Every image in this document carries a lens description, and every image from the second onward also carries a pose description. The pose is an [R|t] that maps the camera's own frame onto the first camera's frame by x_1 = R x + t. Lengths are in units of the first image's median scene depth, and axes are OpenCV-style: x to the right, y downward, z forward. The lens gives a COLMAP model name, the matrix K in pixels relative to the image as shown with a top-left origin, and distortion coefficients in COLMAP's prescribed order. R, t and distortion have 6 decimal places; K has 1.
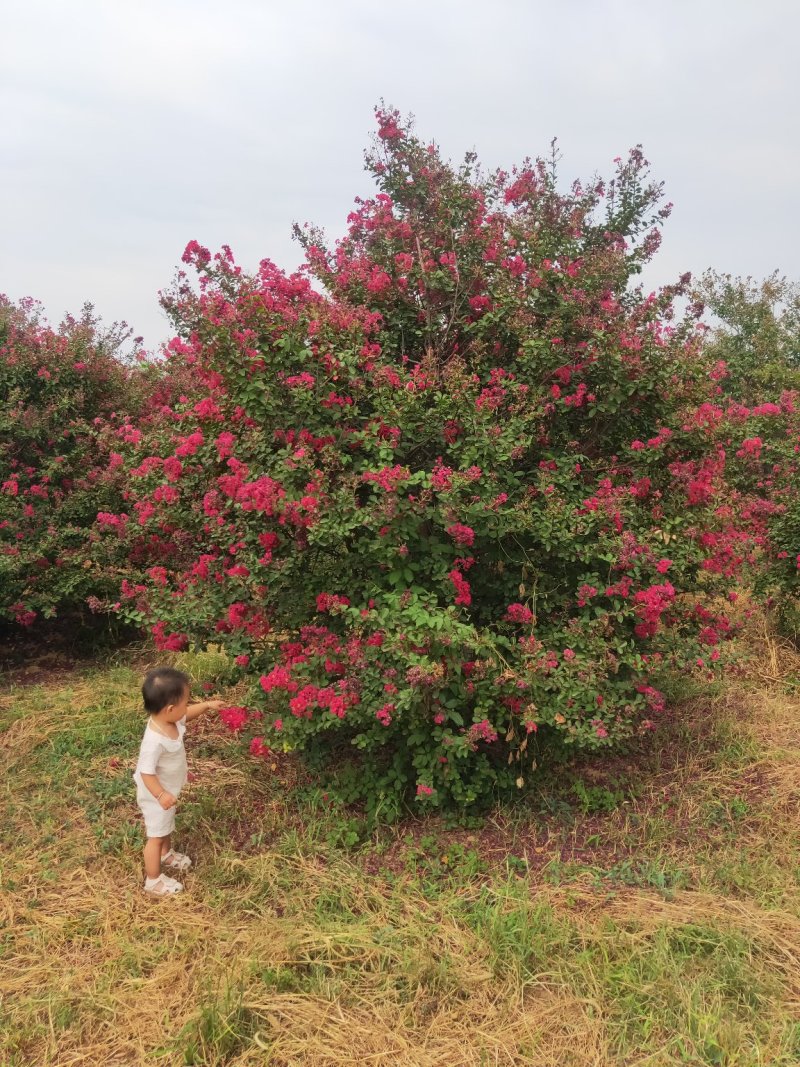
lens RADIAL K [[761.2, 0, 400.0], [0, 761.2, 533.5], [0, 0, 1]] dist [0.026084, 0.003907]
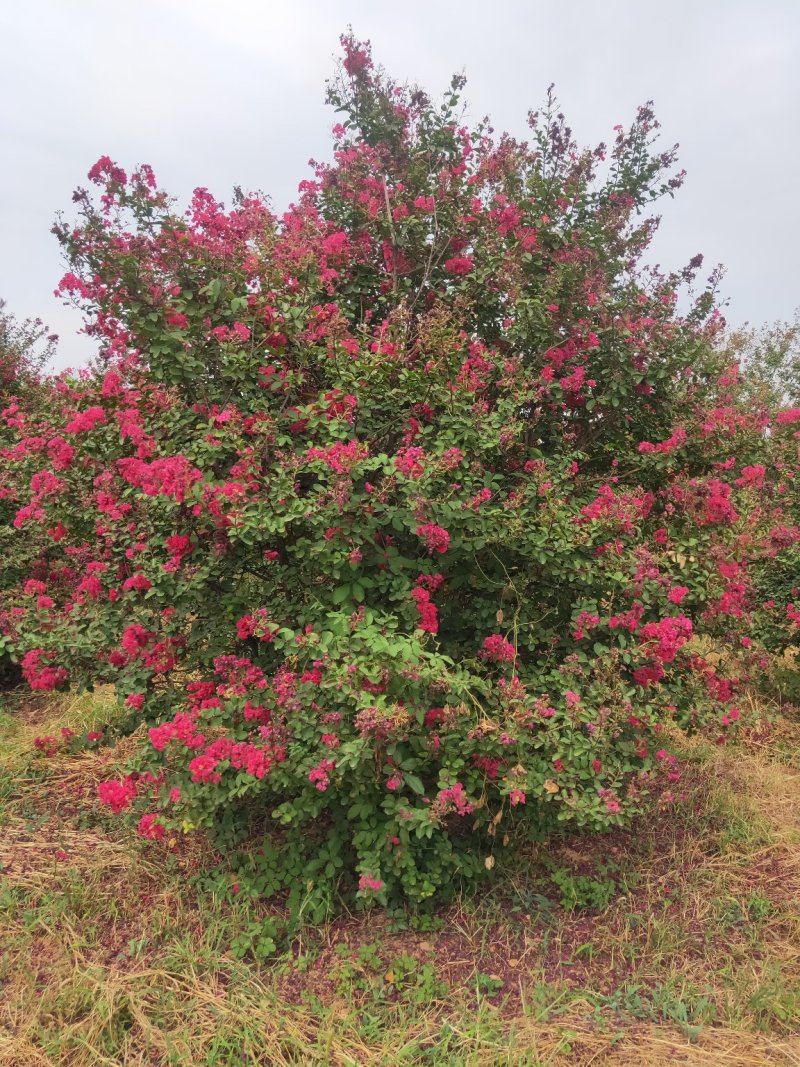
lens RADIAL K [[761.2, 0, 400.0], [0, 761.2, 533.5], [0, 0, 1]] dist [0.026084, 0.003907]
pose [[0.995520, 0.046026, 0.082593, -0.013853], [-0.039440, 0.996041, -0.079669, 0.054050], [-0.085932, 0.076055, 0.993394, 0.221926]]
